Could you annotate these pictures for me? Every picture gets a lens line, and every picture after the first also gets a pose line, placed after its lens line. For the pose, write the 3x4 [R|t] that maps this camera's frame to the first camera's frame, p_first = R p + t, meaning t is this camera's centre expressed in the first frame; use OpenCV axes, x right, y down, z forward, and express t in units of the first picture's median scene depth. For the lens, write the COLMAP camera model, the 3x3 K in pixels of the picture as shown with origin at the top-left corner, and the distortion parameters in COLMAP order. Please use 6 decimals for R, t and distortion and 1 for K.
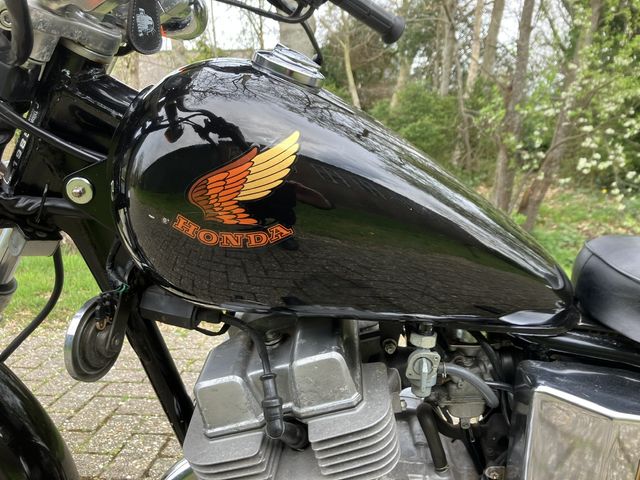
lens RADIAL K [[526.6, 0, 325.5], [0, 526.6, 233.6], [0, 0, 1]] dist [0.032291, -0.020955]
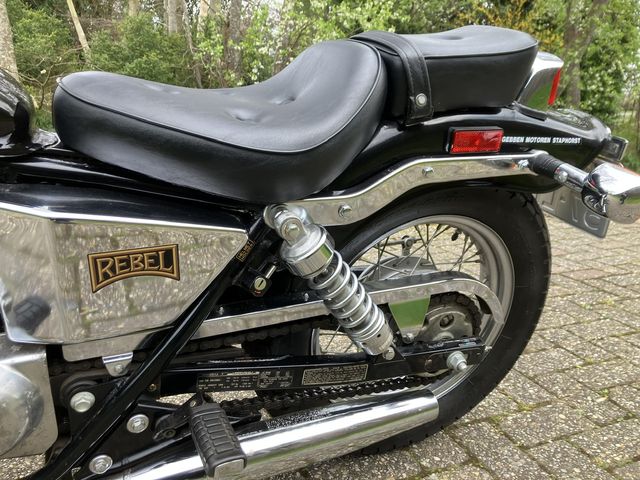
lens RADIAL K [[526.6, 0, 319.5], [0, 526.6, 236.3], [0, 0, 1]] dist [0.032291, -0.020955]
pose [[0.905625, -0.093632, 0.413614, 0.057970], [0.052775, 0.992623, 0.109153, 0.028513], [-0.420783, -0.077023, 0.903886, -0.022694]]
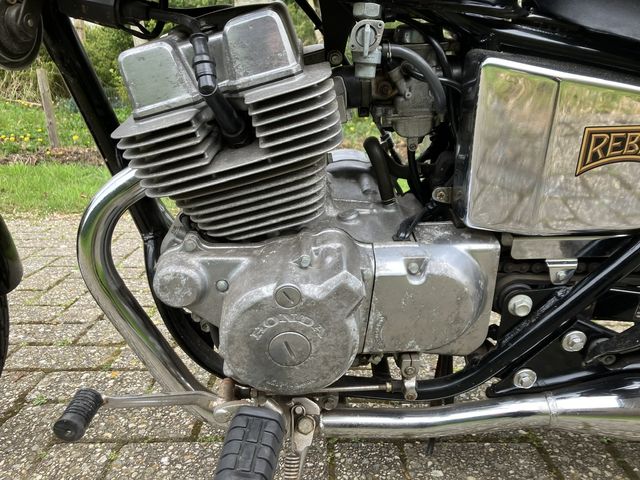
lens RADIAL K [[526.6, 0, 324.3], [0, 526.6, 245.5], [0, 0, 1]] dist [0.032291, -0.020955]
pose [[0.997644, -0.021778, 0.065055, 0.004134], [0.013548, 0.992143, 0.124377, 0.050968], [-0.067252, -0.123203, 0.990100, 0.002952]]
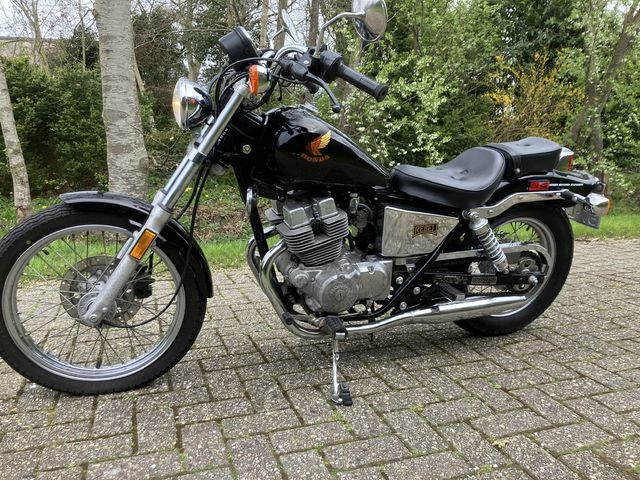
lens RADIAL K [[526.6, 0, 314.2], [0, 526.6, 234.7], [0, 0, 1]] dist [0.032291, -0.020955]
pose [[0.927828, -0.067886, 0.366778, -0.127860], [0.066264, 0.997657, 0.017027, 0.038429], [-0.367074, 0.008506, 0.930153, -0.196942]]
